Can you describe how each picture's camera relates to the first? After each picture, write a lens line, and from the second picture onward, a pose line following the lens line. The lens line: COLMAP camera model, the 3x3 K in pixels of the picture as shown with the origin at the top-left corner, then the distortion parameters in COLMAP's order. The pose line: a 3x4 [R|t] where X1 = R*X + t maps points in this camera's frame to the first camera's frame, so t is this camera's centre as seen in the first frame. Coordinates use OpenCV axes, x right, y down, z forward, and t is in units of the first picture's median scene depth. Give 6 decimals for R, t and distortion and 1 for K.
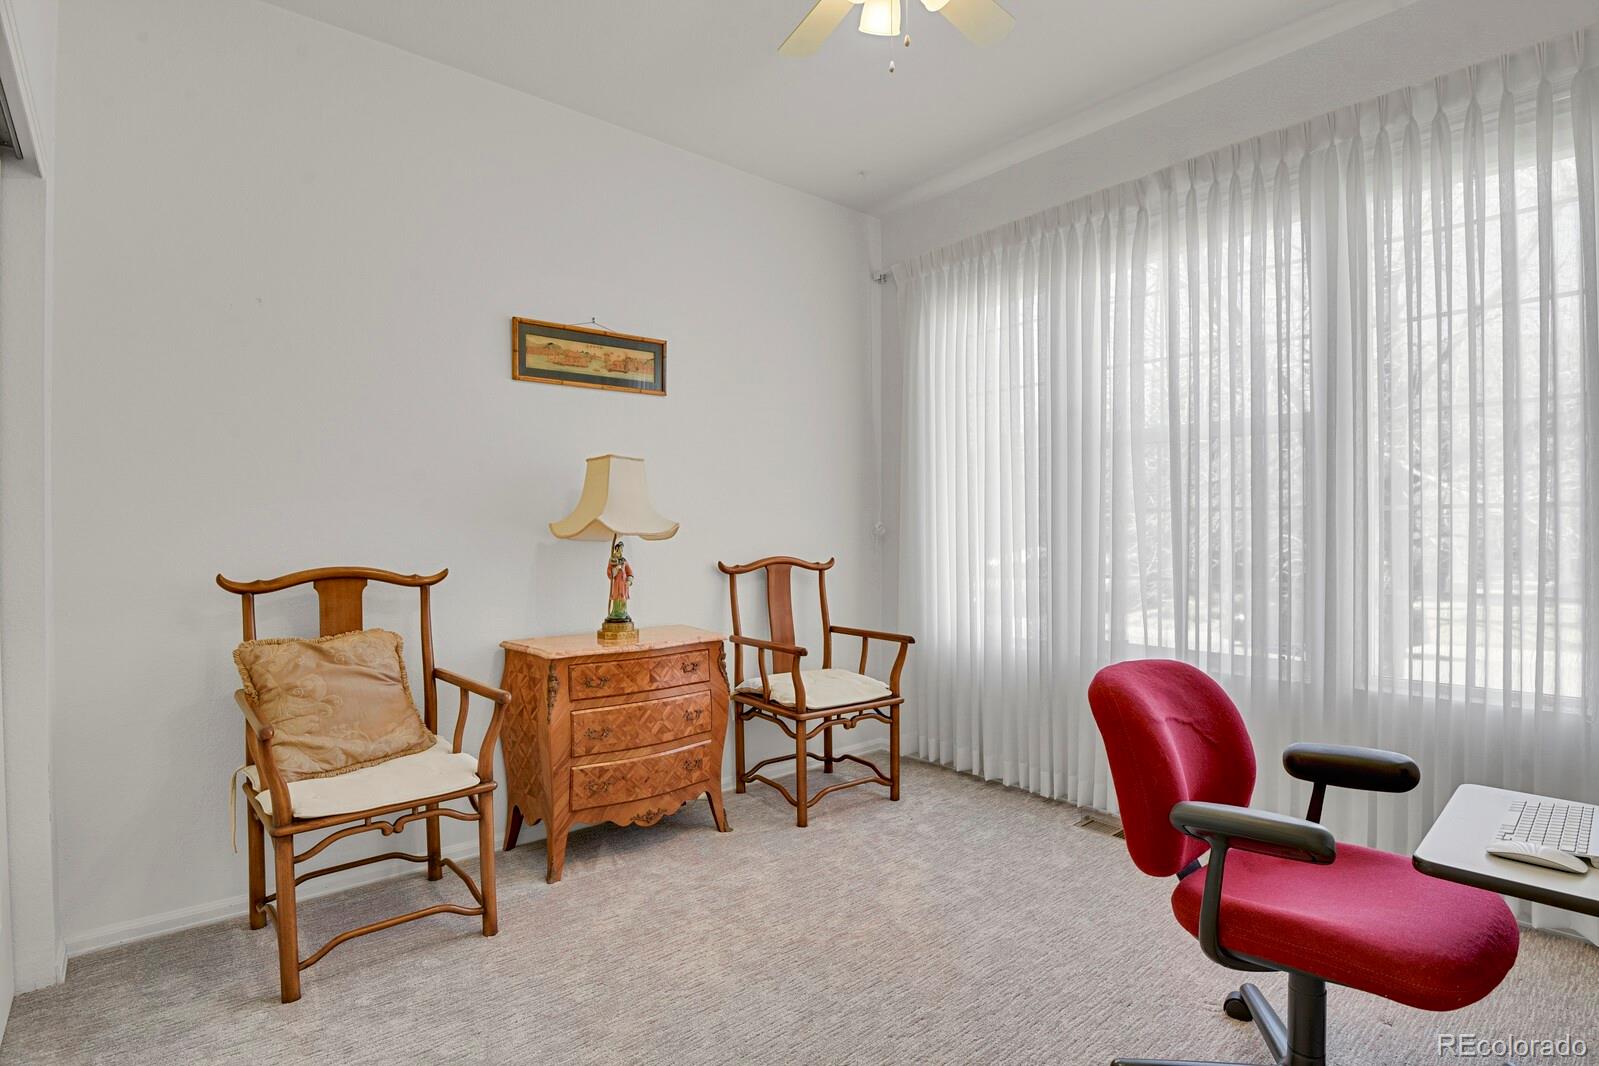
lens RADIAL K [[778.6, 0, 800.9], [0, 778.6, 539.6], [0, 0, 1]] dist [-0.019863, -0.008291]
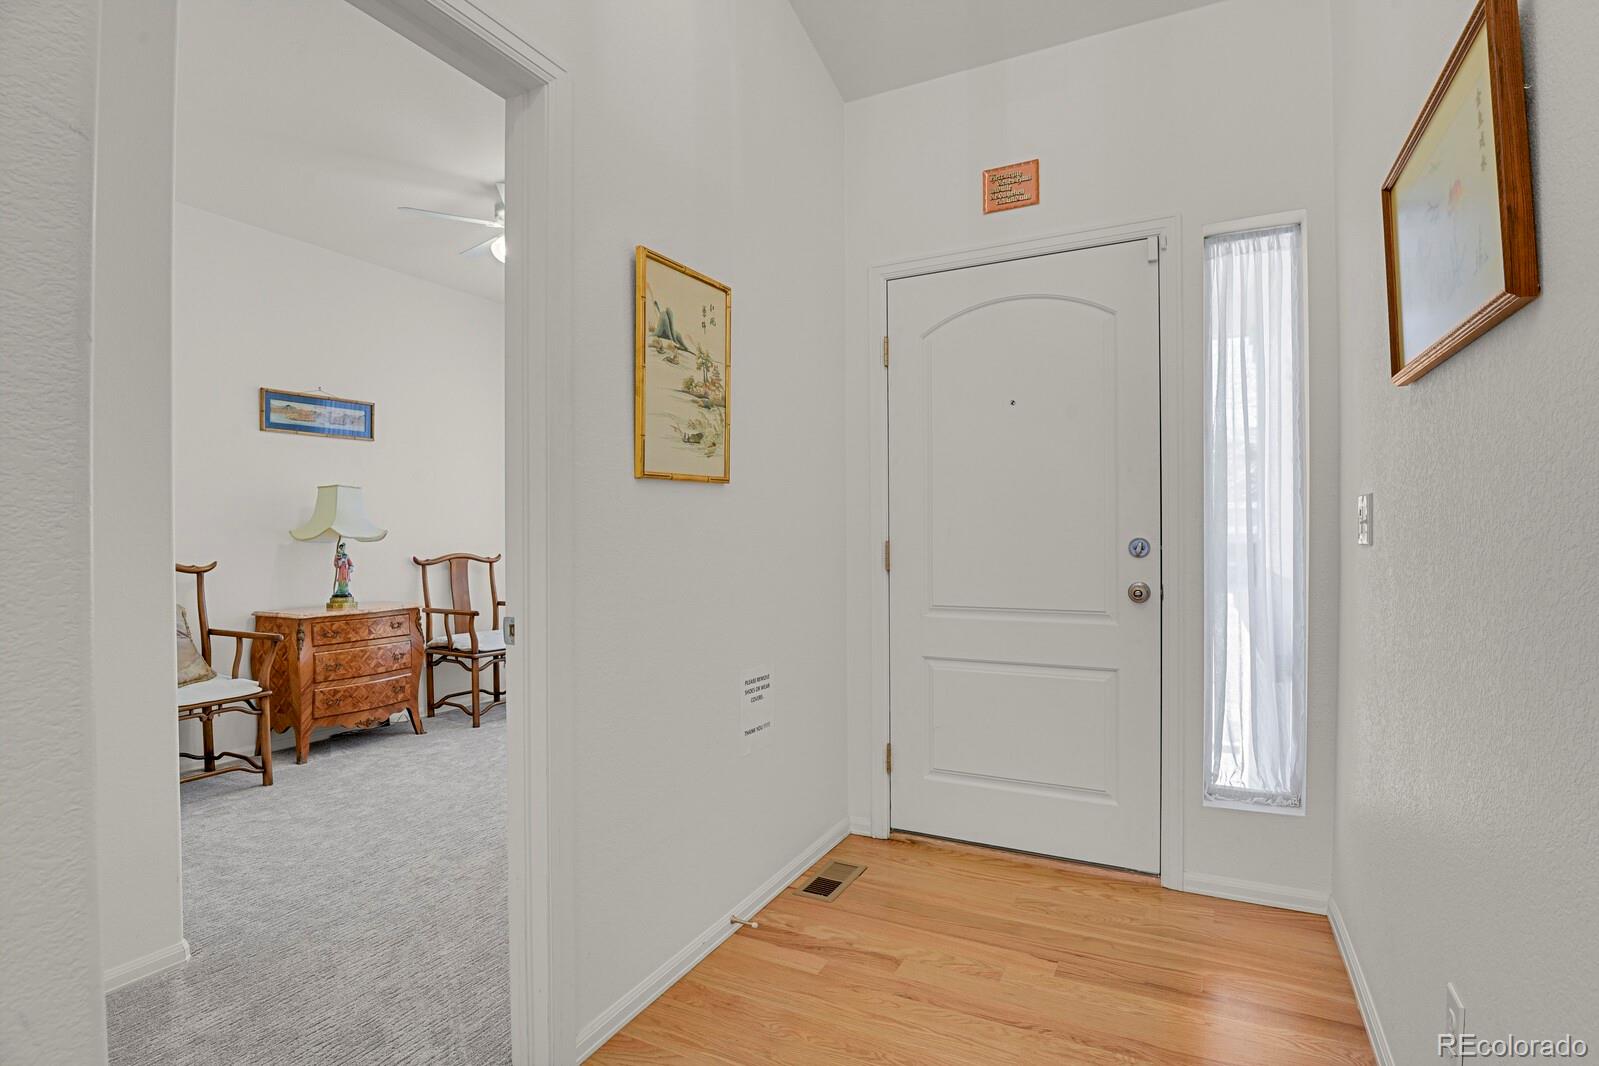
lens RADIAL K [[778.6, 0, 800.9], [0, 778.6, 539.6], [0, 0, 1]] dist [-0.019863, -0.008291]
pose [[0.925700, -0.002093, 0.378252, 0.018087], [0.003335, 0.999991, -0.002628, 0.003499], [-0.378243, 0.003695, 0.925699, -0.695497]]
